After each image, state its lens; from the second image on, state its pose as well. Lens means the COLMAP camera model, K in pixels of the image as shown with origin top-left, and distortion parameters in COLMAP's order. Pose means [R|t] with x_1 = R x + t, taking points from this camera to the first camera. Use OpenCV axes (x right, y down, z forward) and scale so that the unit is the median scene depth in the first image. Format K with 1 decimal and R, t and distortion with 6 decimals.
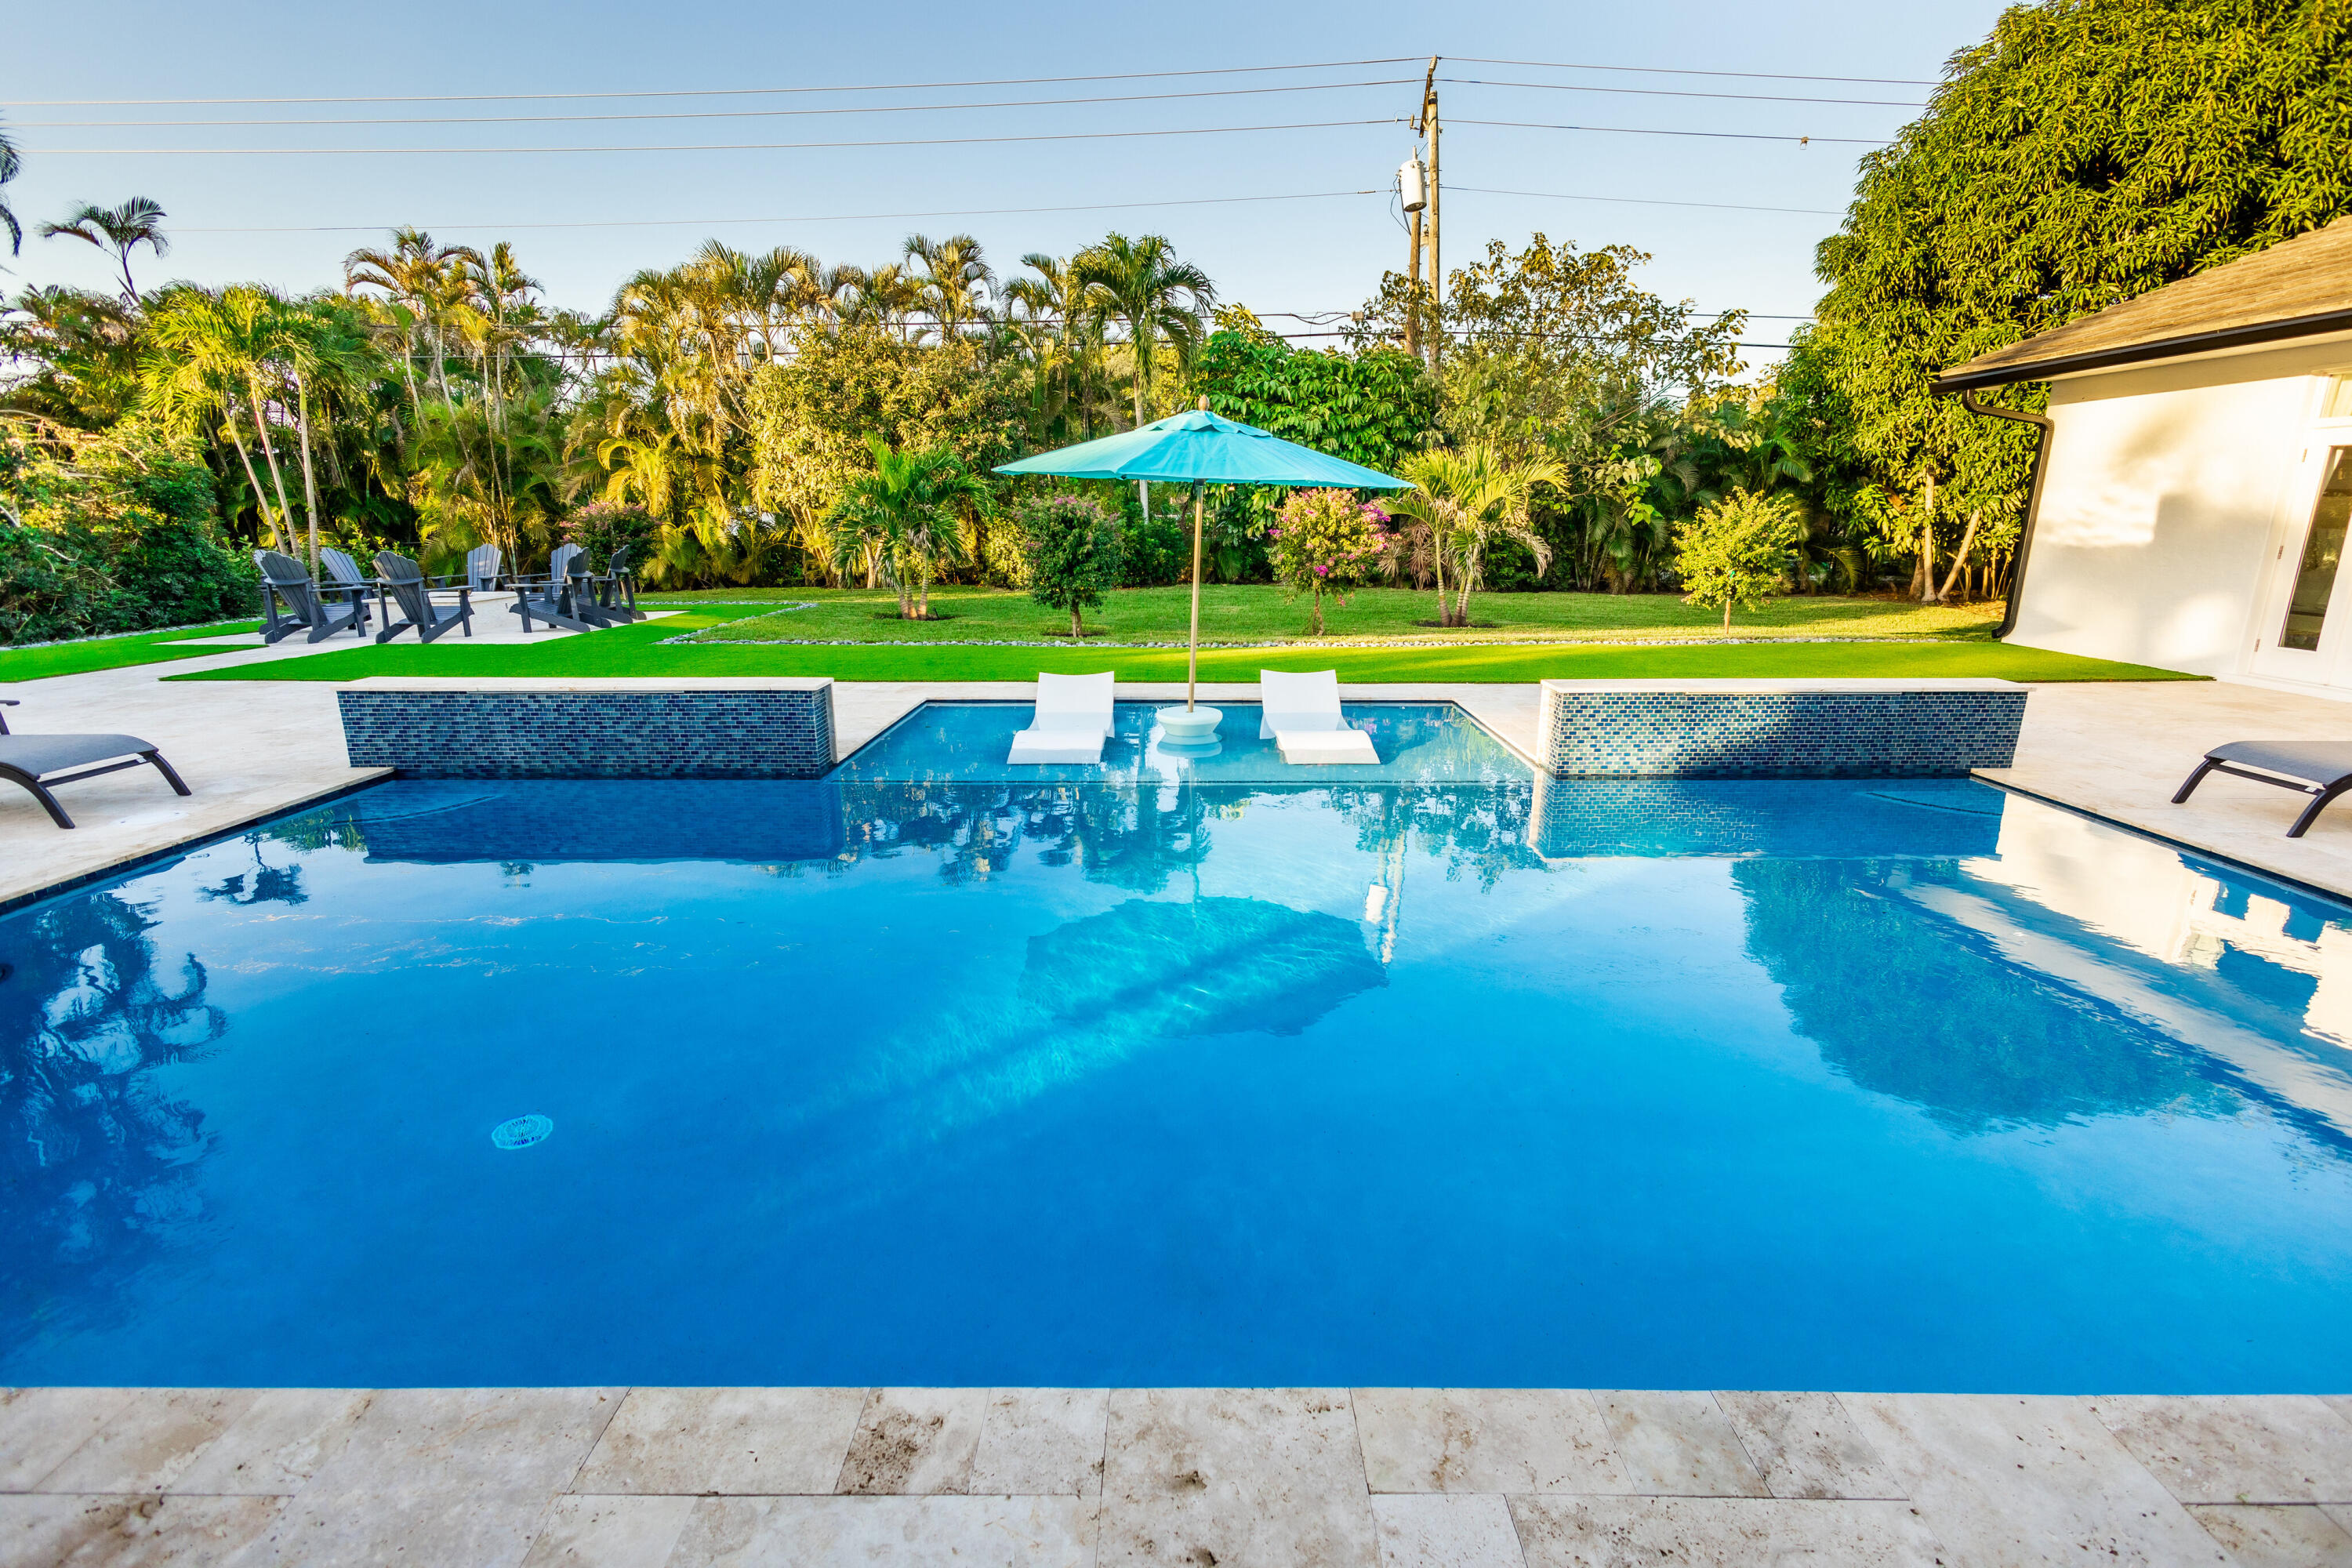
lens RADIAL K [[1058.5, 0, 1176.0], [0, 1058.5, 784.0], [0, 0, 1]] dist [0.008176, -0.000771]
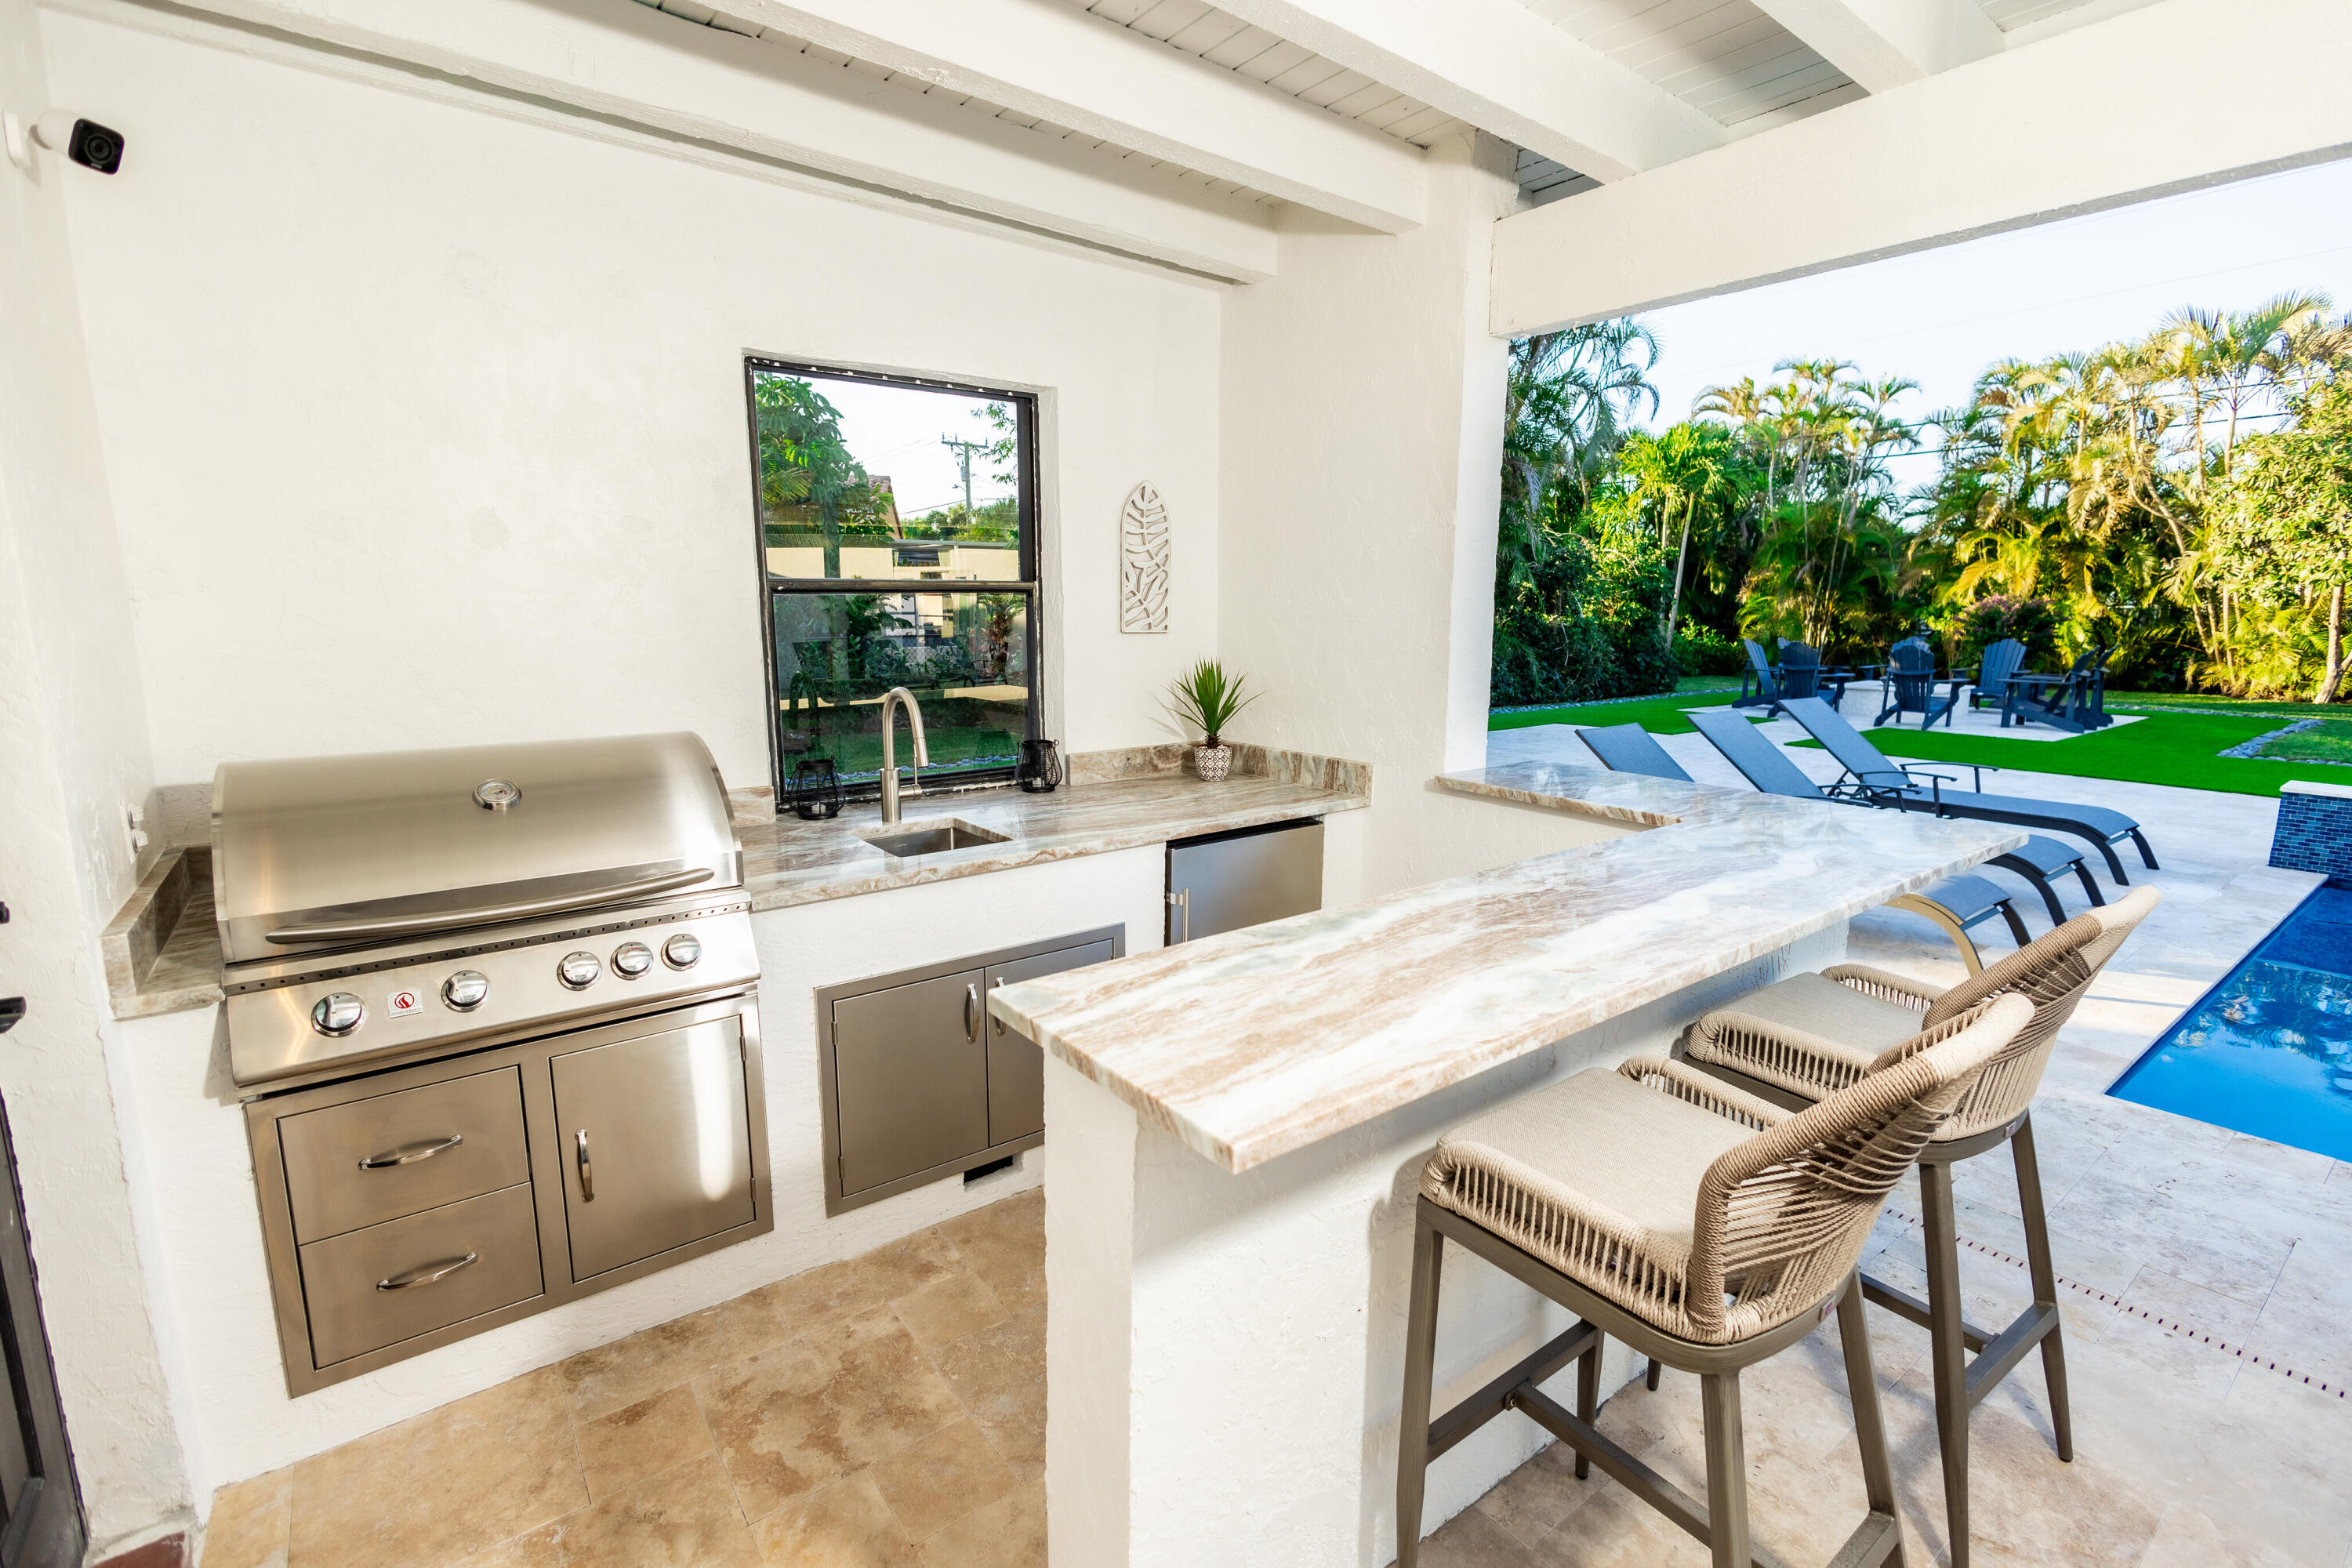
lens RADIAL K [[1038.6, 0, 1176.0], [0, 1038.6, 784.0], [0, 0, 1]] dist [0.001600, -0.000112]
pose [[0.607098, 0.139707, -0.782249, -0.232894], [-0.199738, 0.979646, 0.019946, 0.032970], [0.769114, 0.144135, 0.622646, -0.140982]]
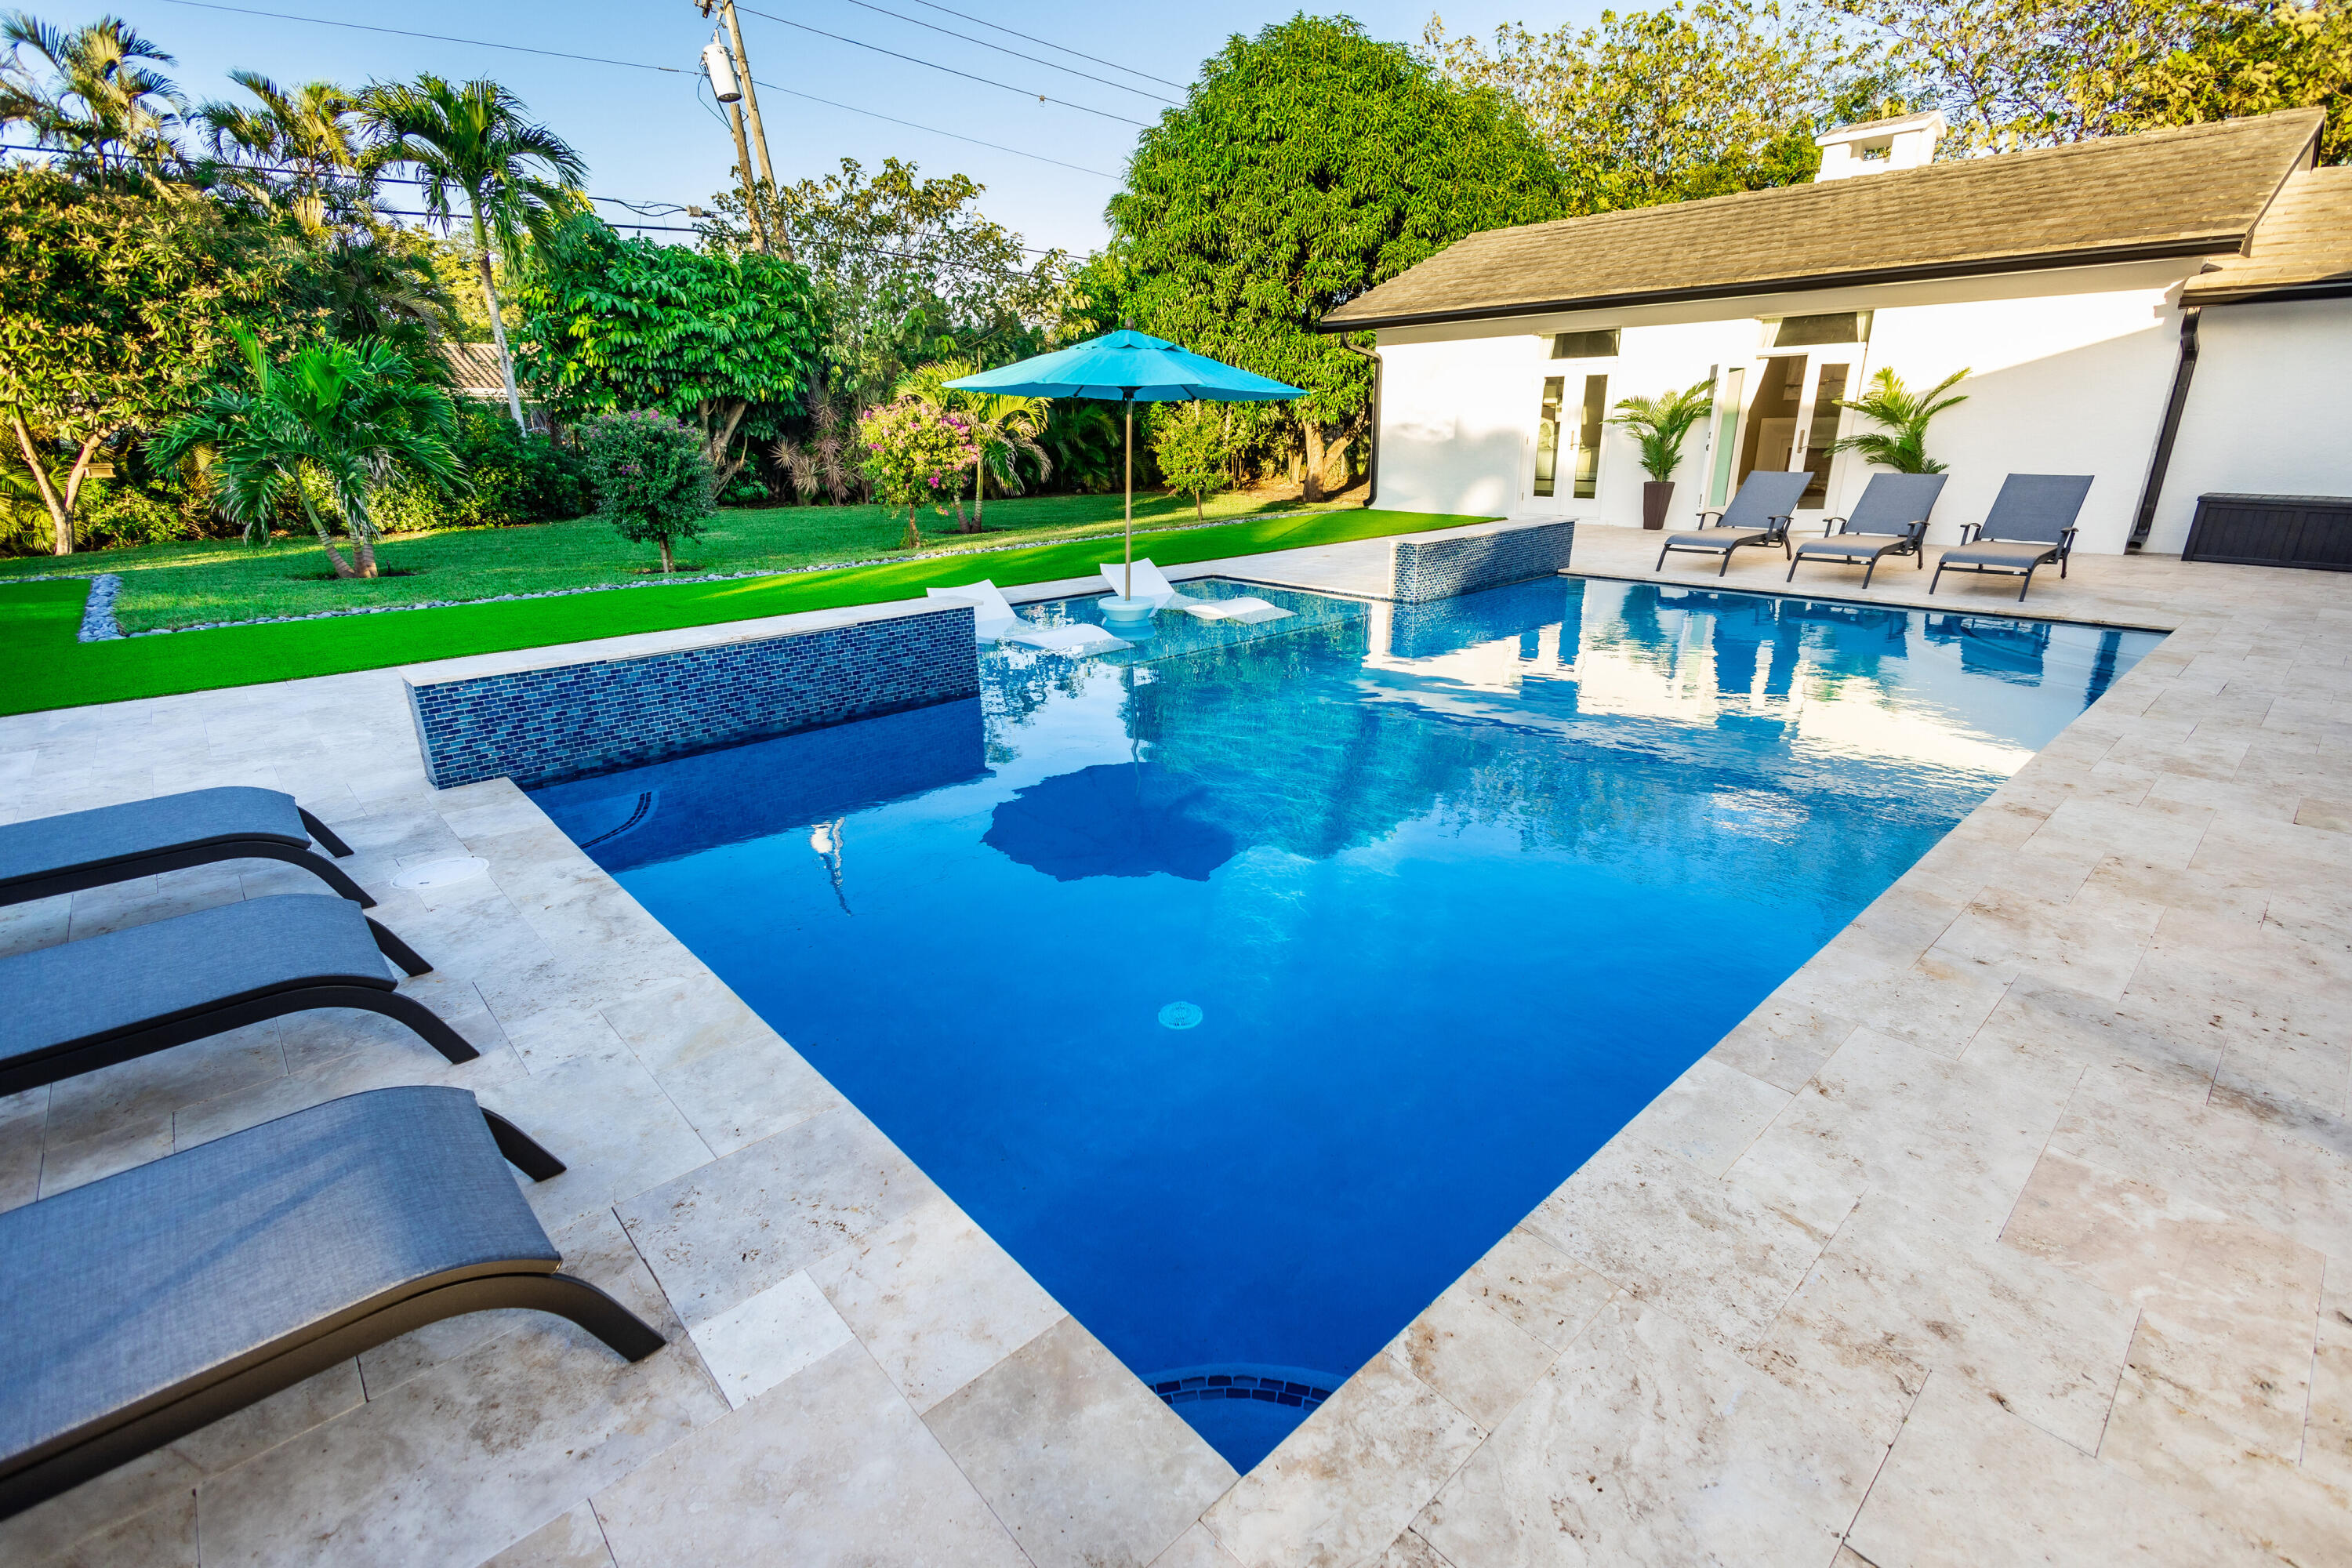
lens RADIAL K [[1058.5, 0, 1176.0], [0, 1058.5, 784.0], [0, 0, 1]] dist [0.008176, -0.000771]
pose [[0.736278, -0.229442, 0.636593, -0.313263], [0.183226, 0.973216, 0.138850, -0.010269], [-0.651400, 0.014408, 0.758597, 0.043223]]
